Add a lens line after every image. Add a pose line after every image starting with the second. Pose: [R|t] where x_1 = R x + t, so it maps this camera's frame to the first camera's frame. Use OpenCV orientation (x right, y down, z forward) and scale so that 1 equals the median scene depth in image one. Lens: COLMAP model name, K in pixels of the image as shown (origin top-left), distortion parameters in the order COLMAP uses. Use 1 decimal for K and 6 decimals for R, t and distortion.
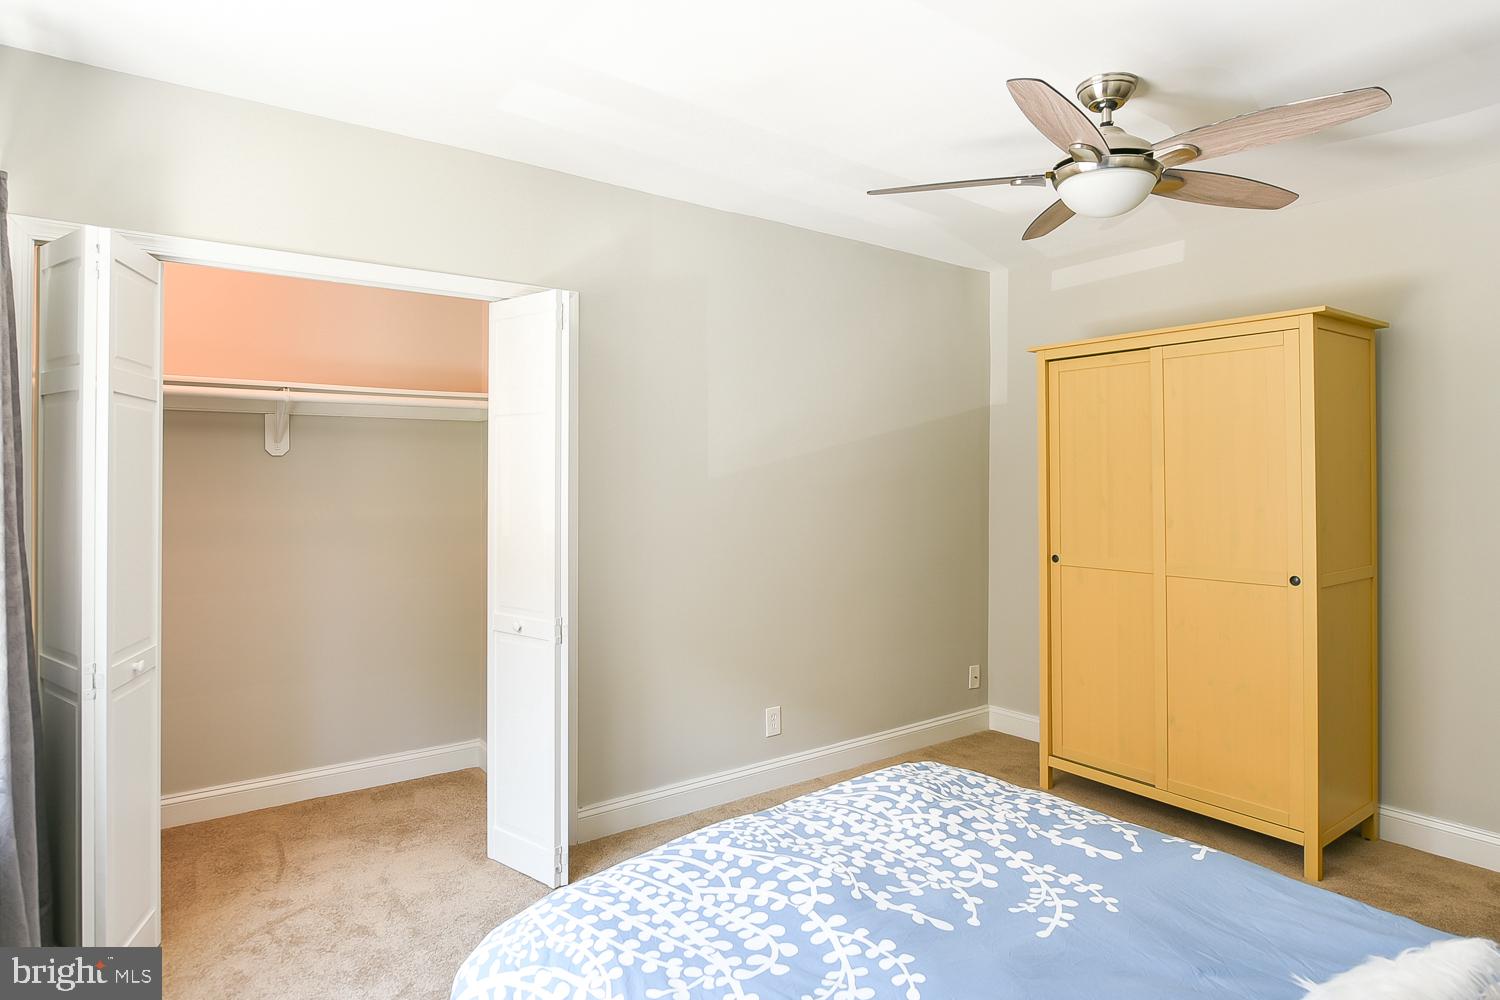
lens RADIAL K [[836.4, 0, 755.6], [0, 836.4, 473.7], [0, 0, 1]] dist [-0.005851, -0.001532]
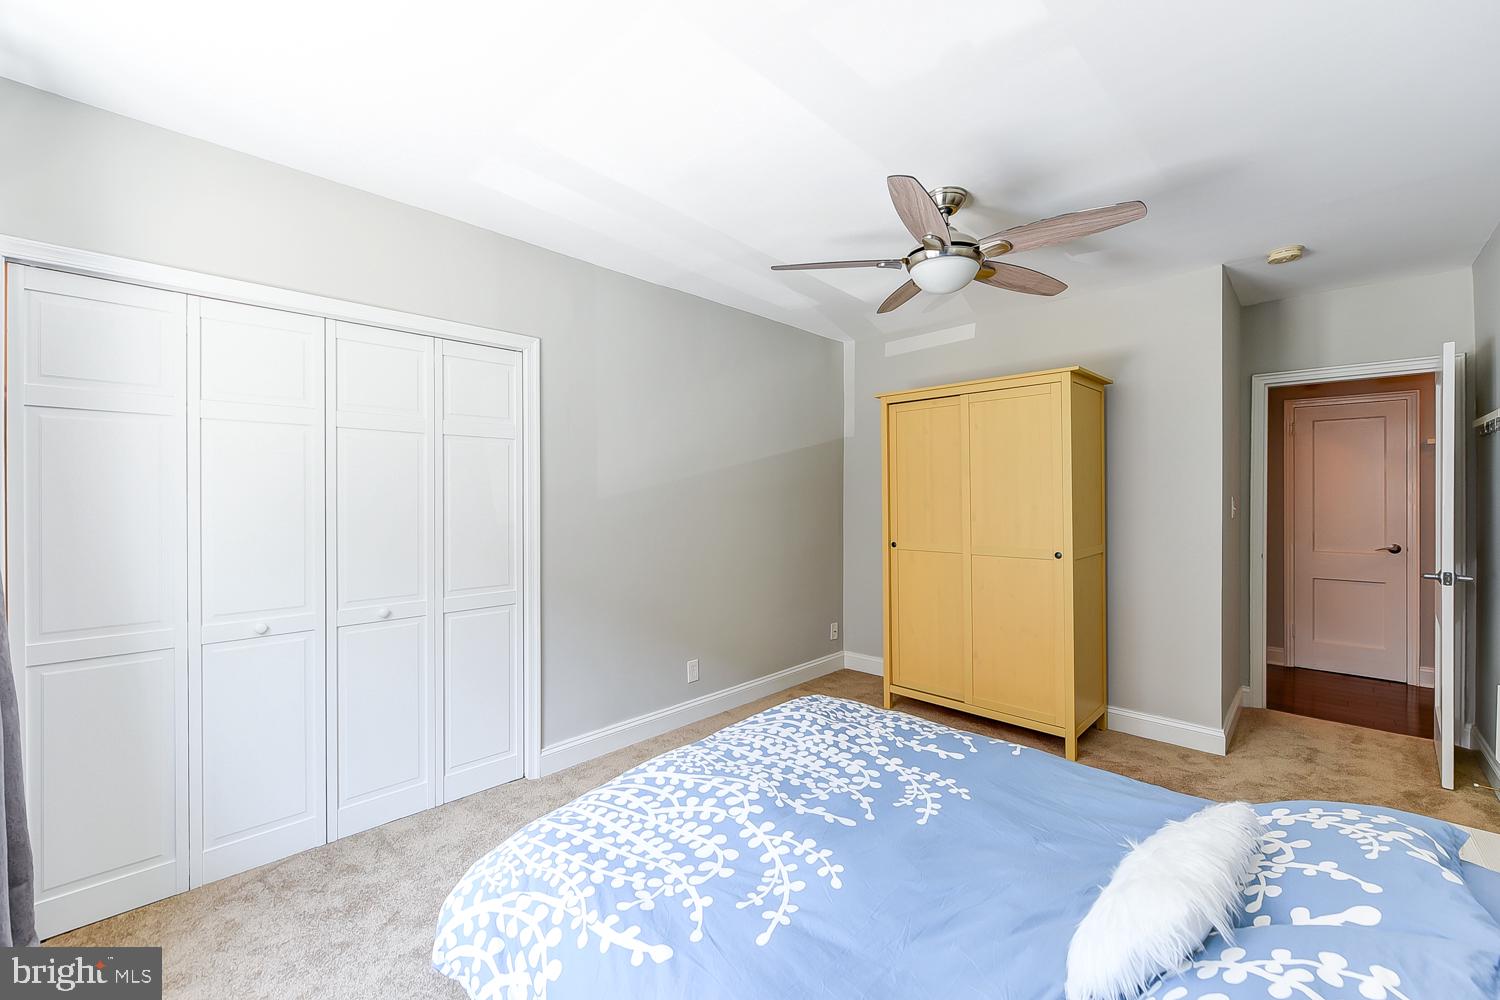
lens RADIAL K [[593.0, 0, 764.3], [0, 593.0, 495.6], [0, 0, 1]] dist [0.002179, -0.000238]
pose [[0.985674, -0.004343, 0.168608, -0.049387], [0.003632, 0.999983, 0.004527, 0.026822], [-0.168624, -0.003850, 0.985673, 0.103195]]
